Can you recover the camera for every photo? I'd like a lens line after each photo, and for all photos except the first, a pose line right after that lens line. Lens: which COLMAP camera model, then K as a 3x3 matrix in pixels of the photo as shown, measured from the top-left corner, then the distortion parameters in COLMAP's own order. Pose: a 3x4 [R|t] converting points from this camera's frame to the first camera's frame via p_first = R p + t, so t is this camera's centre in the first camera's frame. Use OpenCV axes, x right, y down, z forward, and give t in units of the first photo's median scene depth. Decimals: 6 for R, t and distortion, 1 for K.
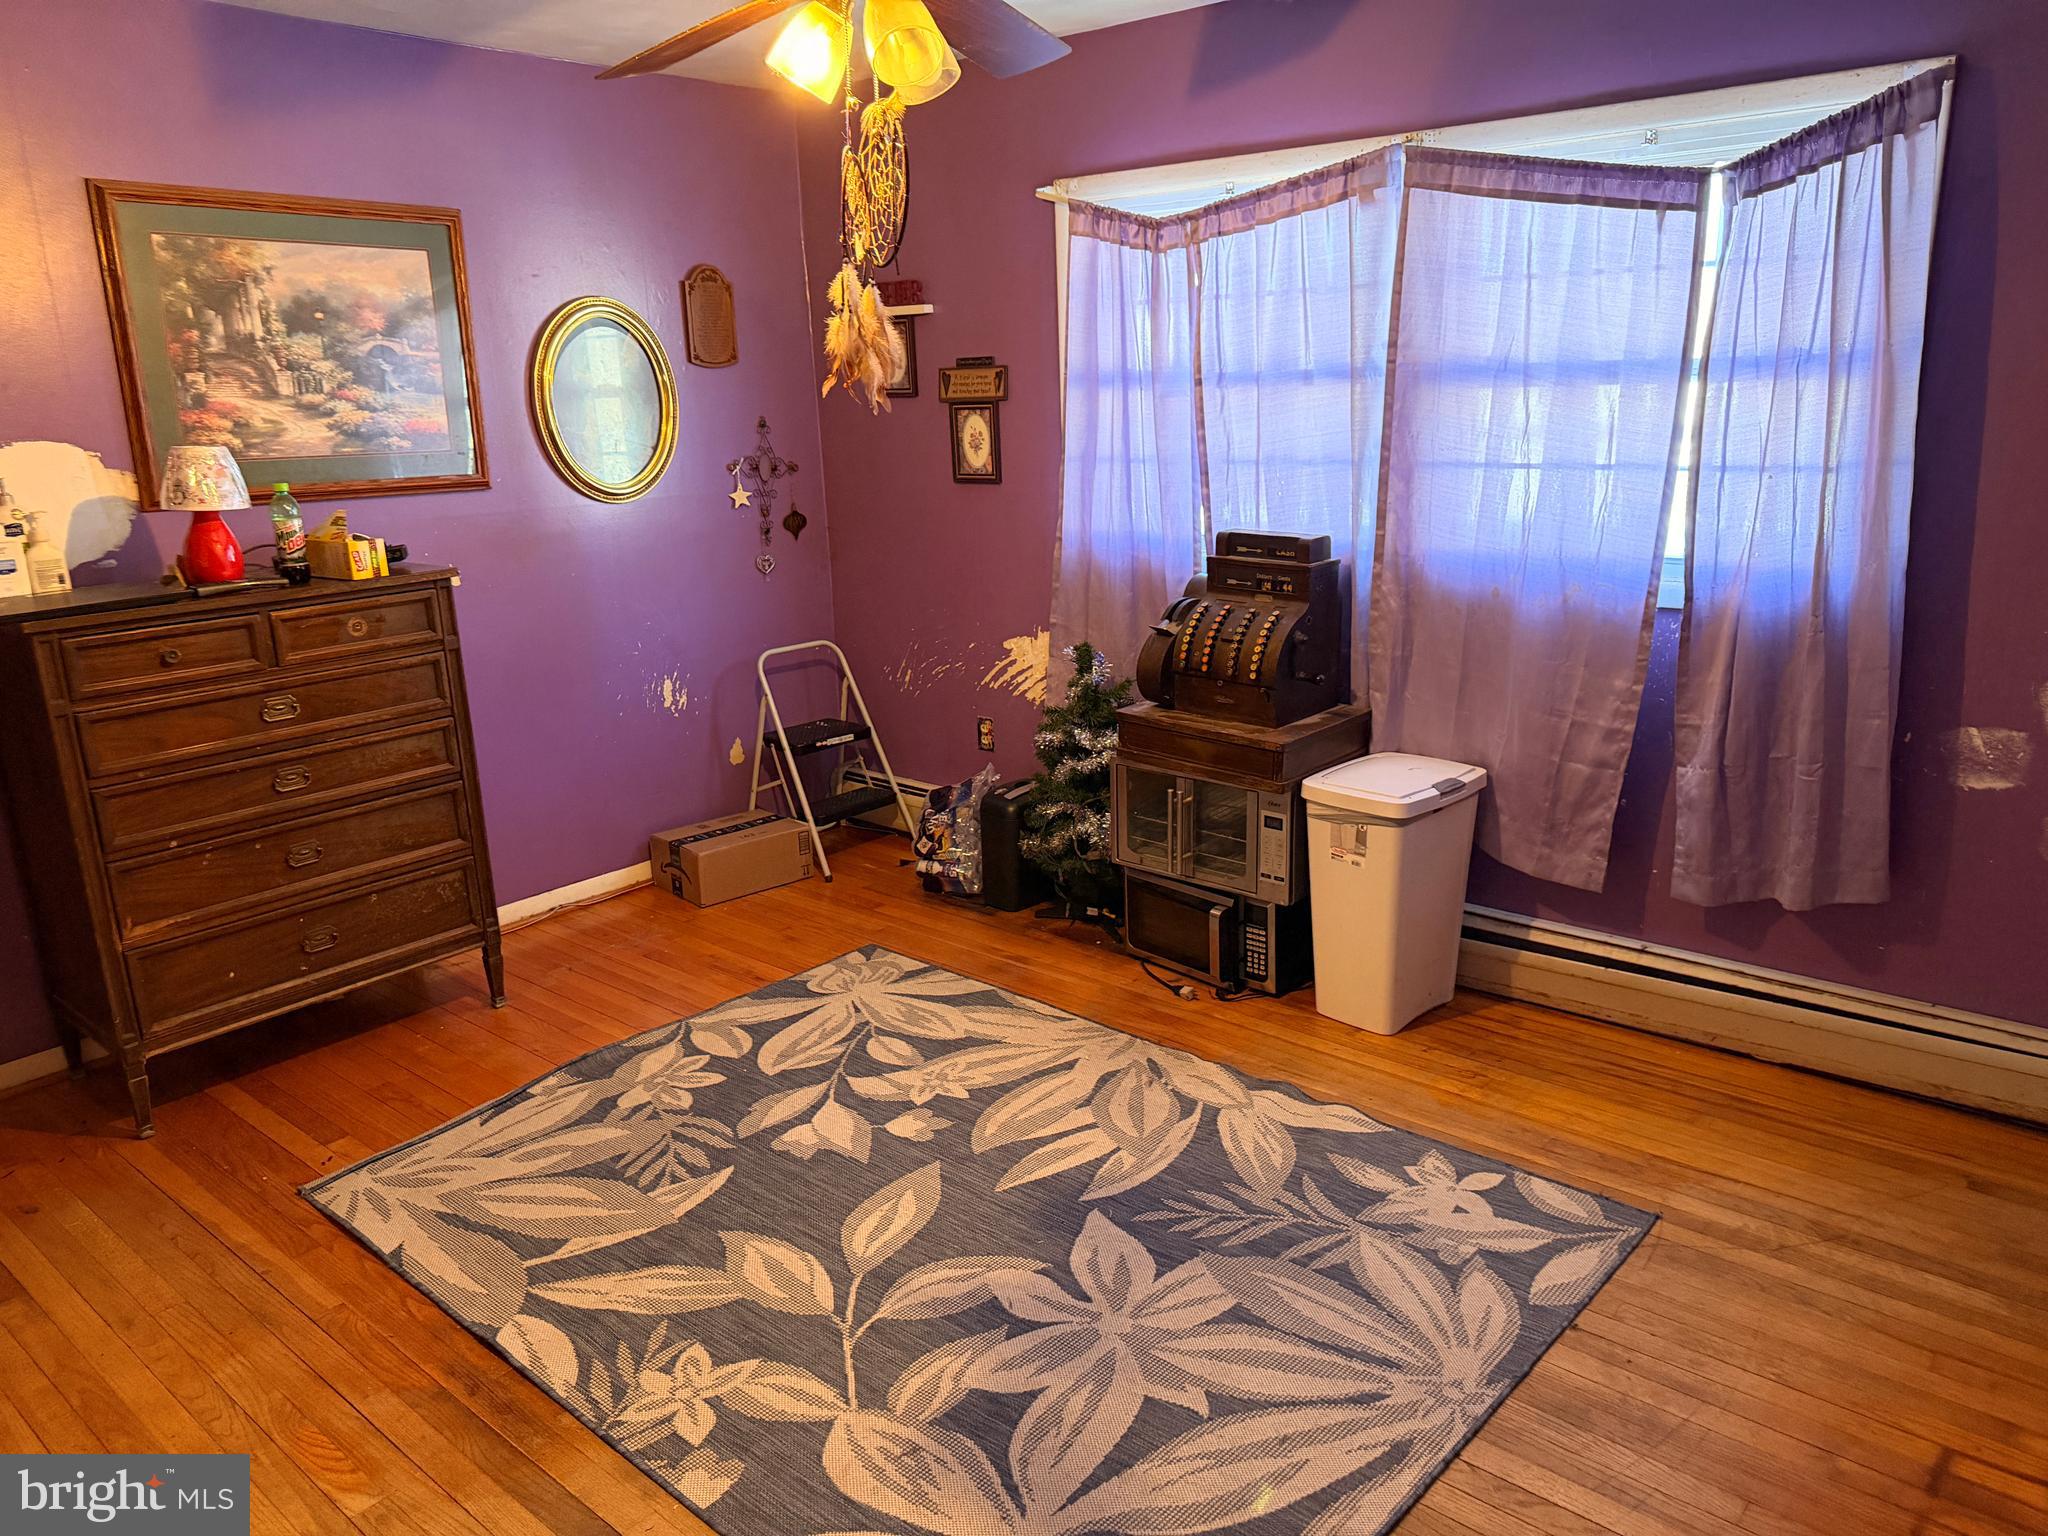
lens RADIAL K [[1450.4, 0, 1014.7], [0, 1450.4, 757.1], [0, 0, 1]] dist [0.051529, -0.063125]
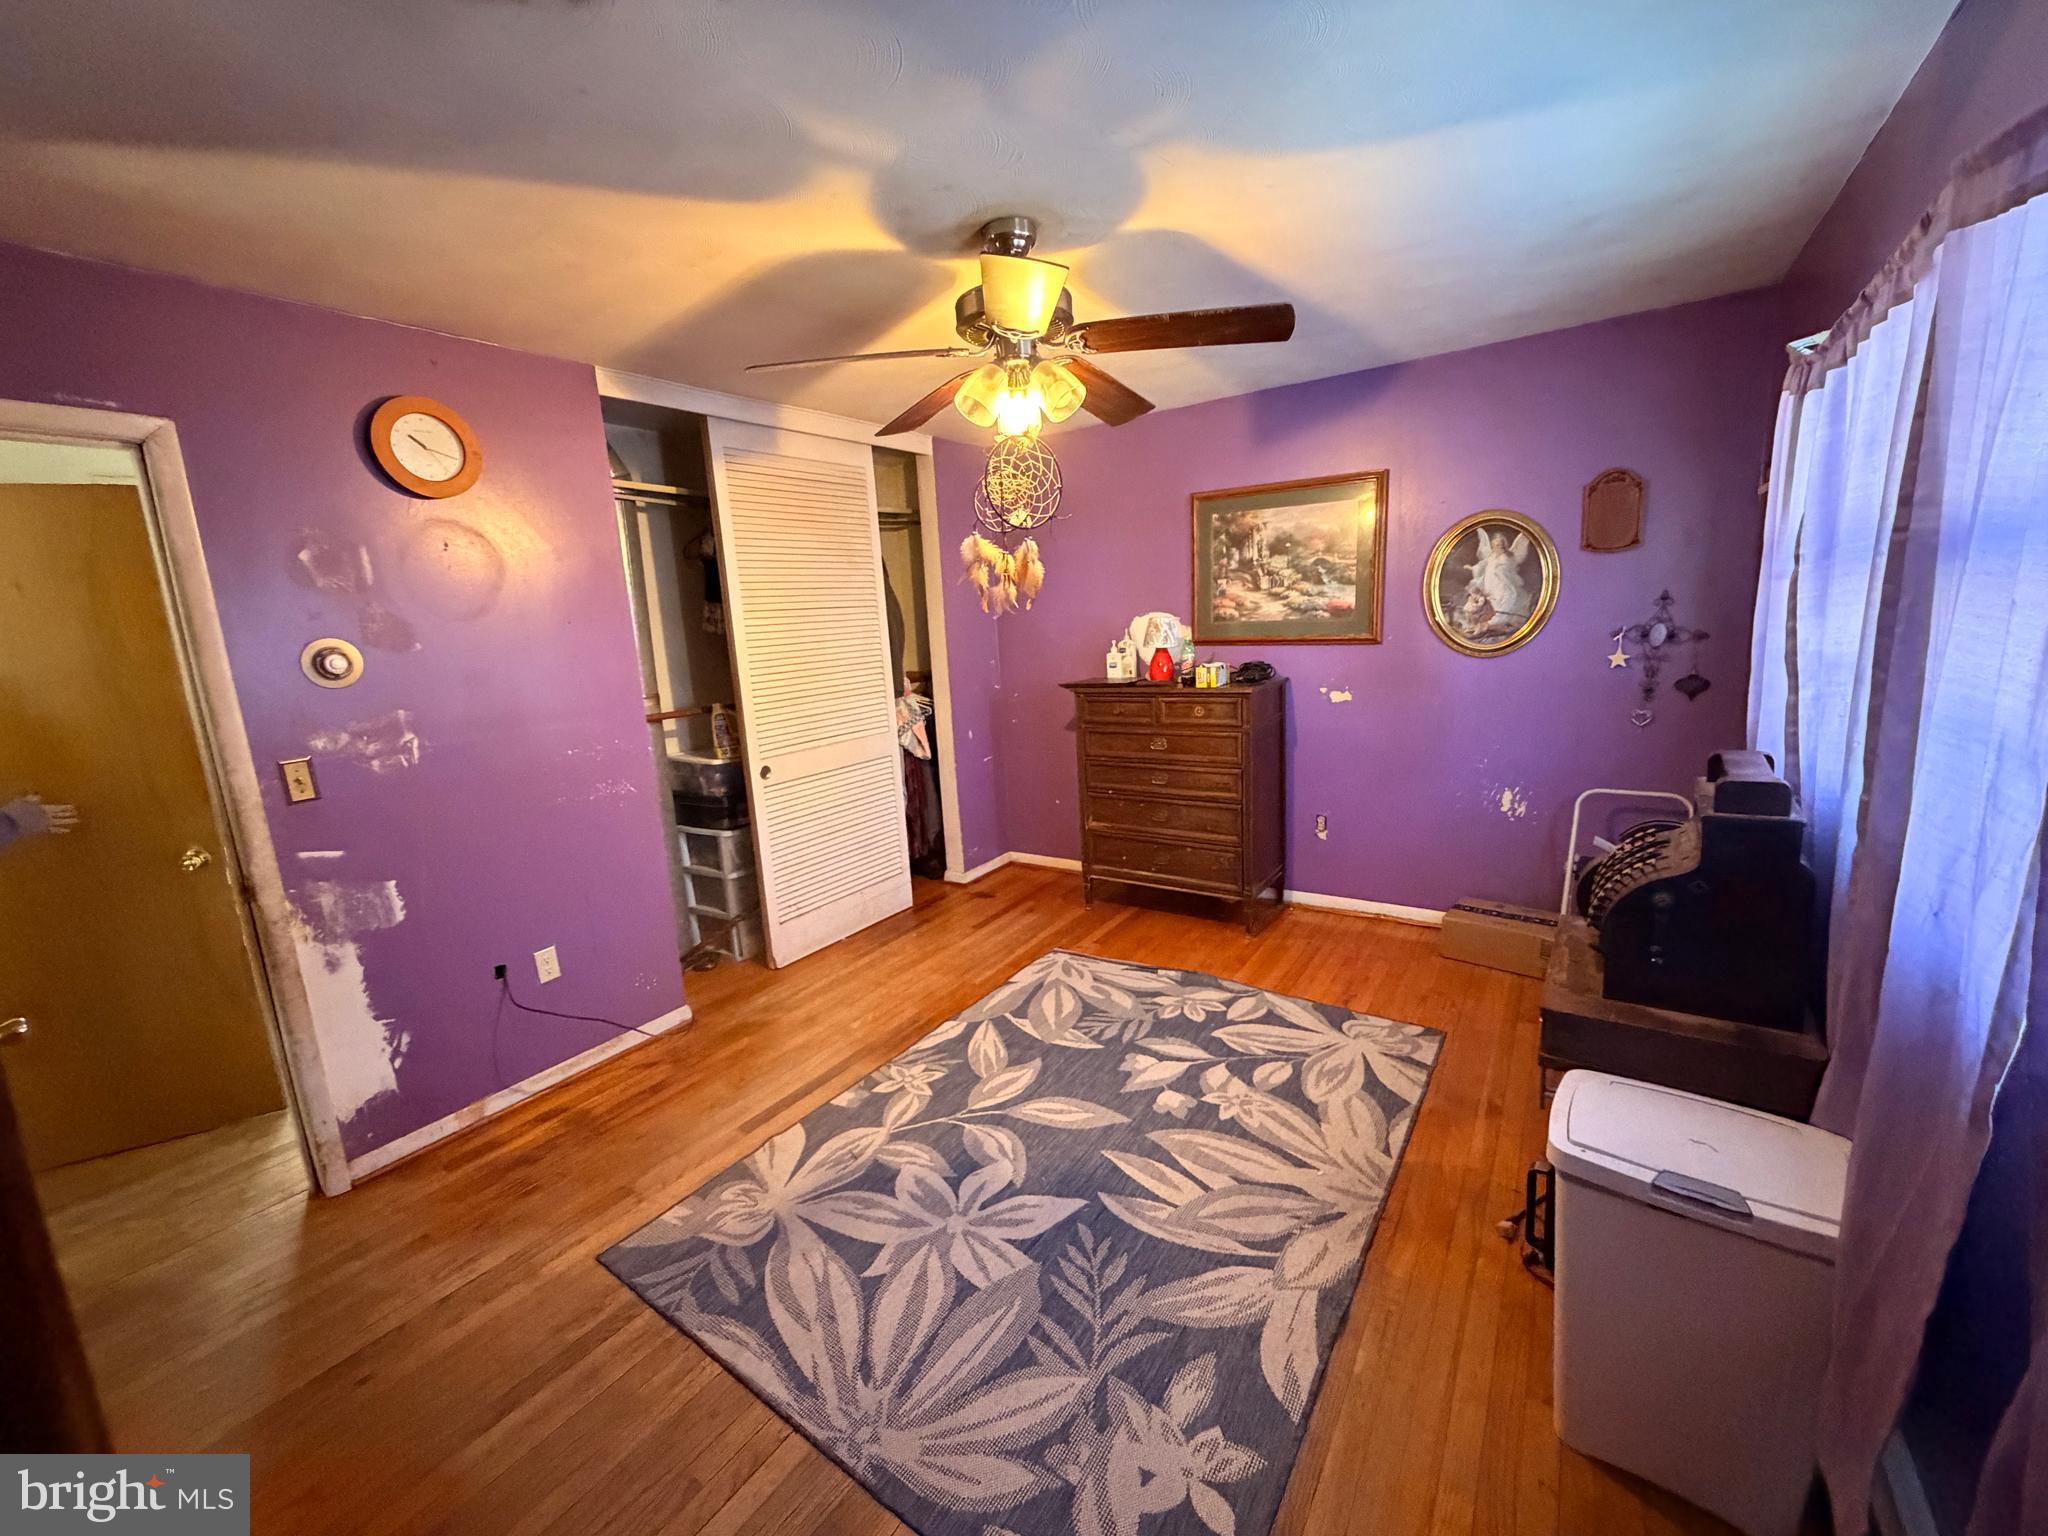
lens RADIAL K [[820.3, 0, 1026.3], [0, 820.3, 750.3], [0, 0, 1]] dist [-0.002590, 0.001523]
pose [[0.107792, 0.188321, -0.976174, 0.623025], [-0.195930, 0.966662, 0.164851, -0.181854], [0.974675, 0.173492, 0.141096, 0.668806]]
